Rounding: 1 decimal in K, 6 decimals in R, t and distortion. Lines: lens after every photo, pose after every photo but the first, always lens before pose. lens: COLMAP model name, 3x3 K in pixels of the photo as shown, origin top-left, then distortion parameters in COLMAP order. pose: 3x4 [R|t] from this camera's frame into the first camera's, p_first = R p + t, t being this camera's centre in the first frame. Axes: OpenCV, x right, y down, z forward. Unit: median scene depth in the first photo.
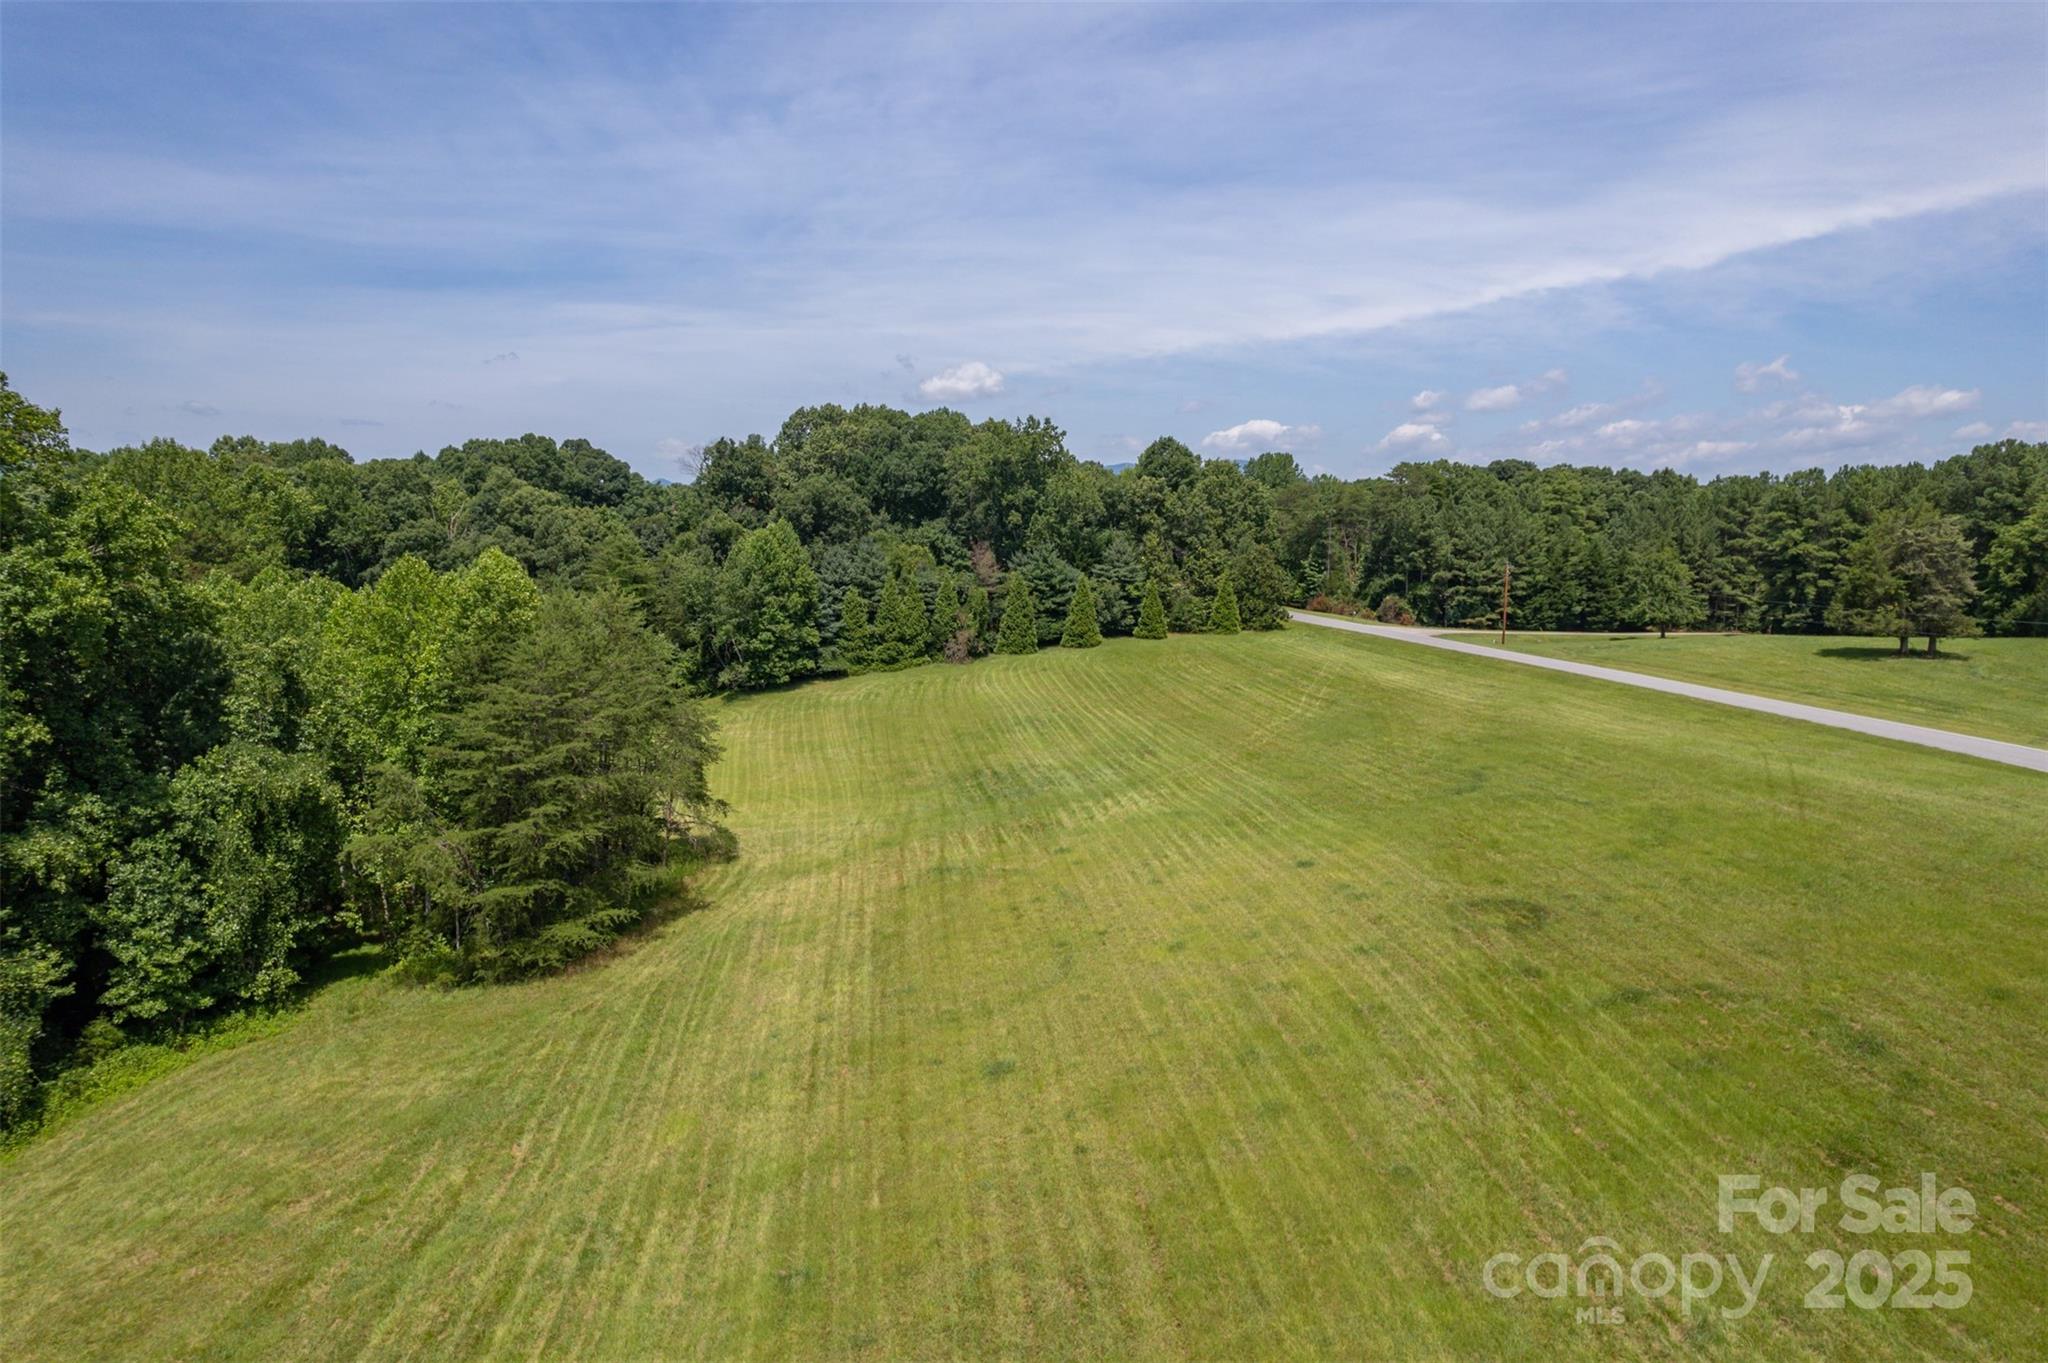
lens RADIAL K [[1305.8, 0, 1027.0], [0, 1305.8, 683.6], [0, 0, 1]] dist [-0.073887, 0.065454]
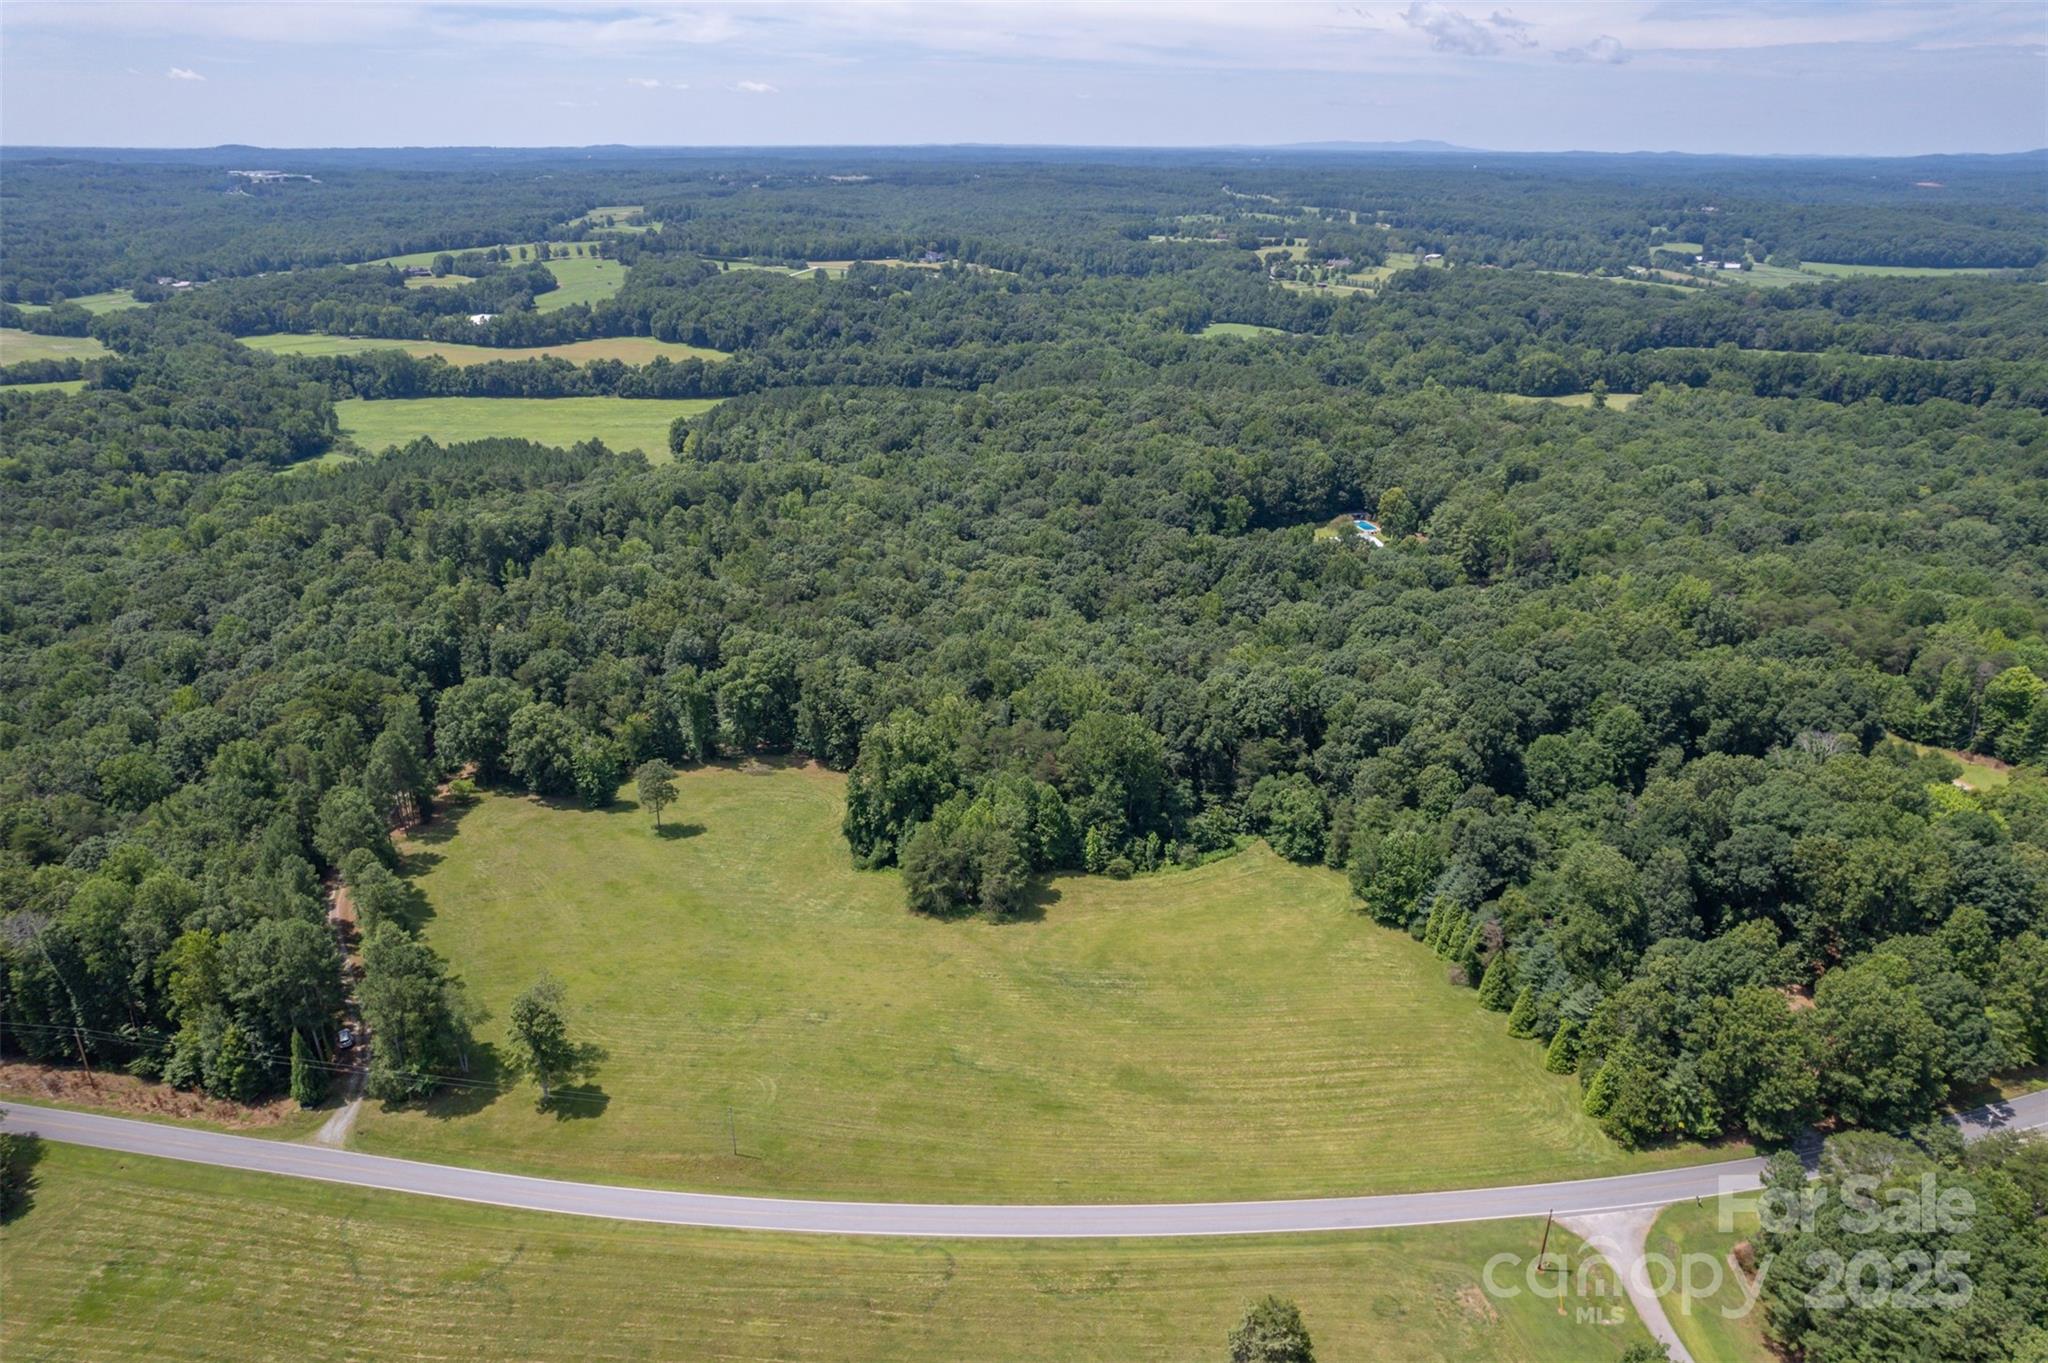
lens RADIAL K [[1305.8, 0, 1030.1], [0, 1305.8, 685.7], [0, 0, 1]] dist [-0.073887, 0.065454]
pose [[-0.140454, 0.374118, -0.916684, 1.272884], [-0.133204, 0.910304, 0.391923, -0.856854], [0.981086, 0.177153, -0.078022, 0.644248]]
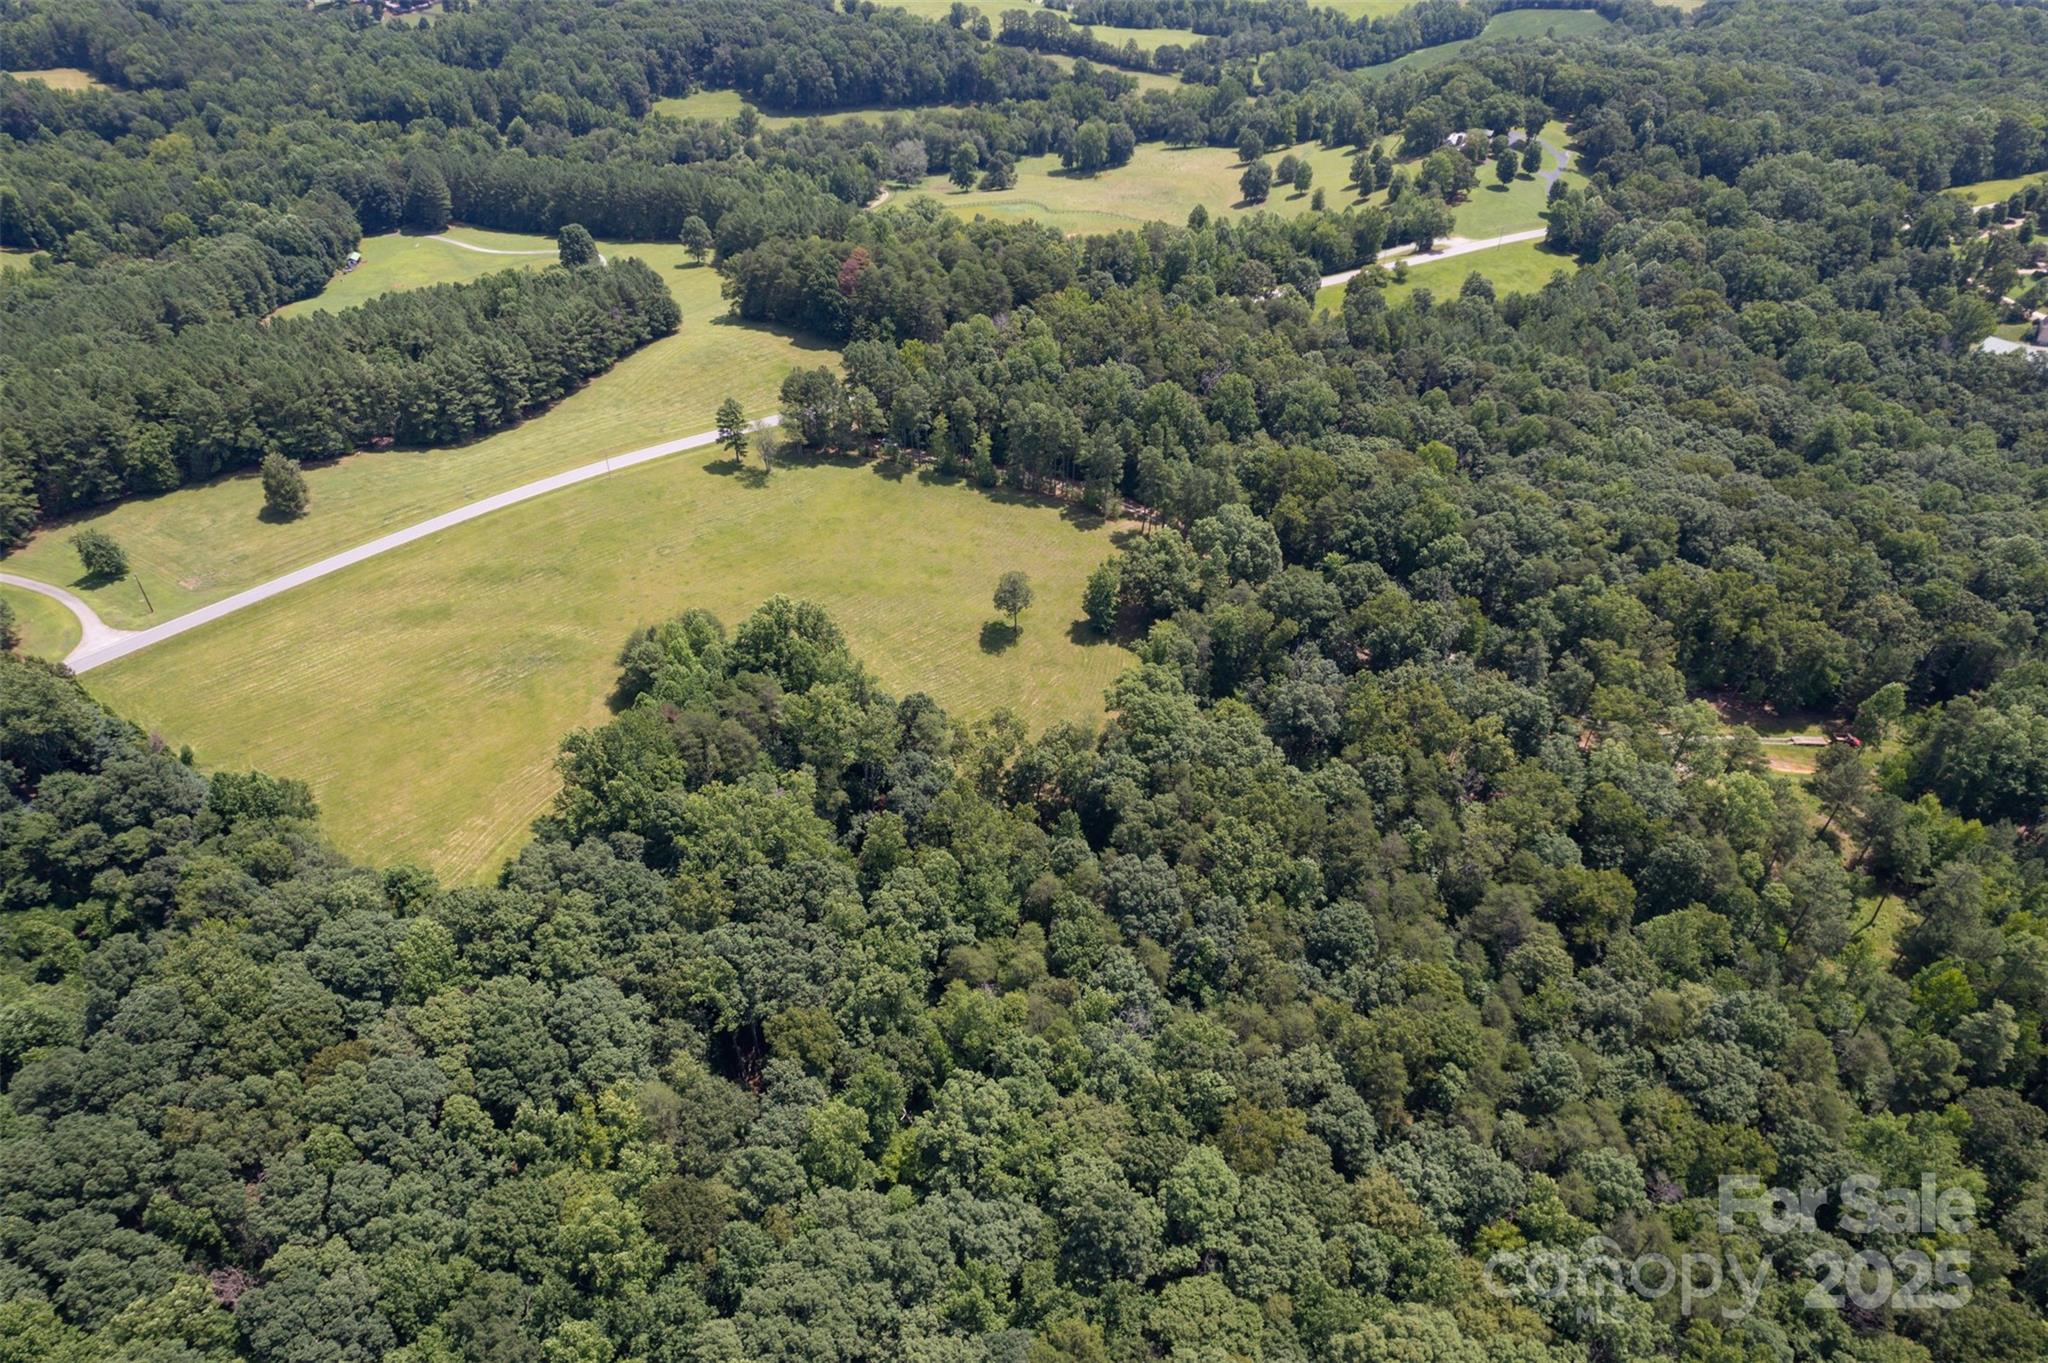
lens RADIAL K [[1305.8, 0, 1014.6], [0, 1305.8, 674.1], [0, 0, 1]] dist [-0.073887, 0.065454]
pose [[-0.563710, -0.508800, 0.650656, -1.604824], [0.087728, 0.746408, 0.659681, -1.093110], [-0.821301, 0.428950, -0.376122, 0.764875]]
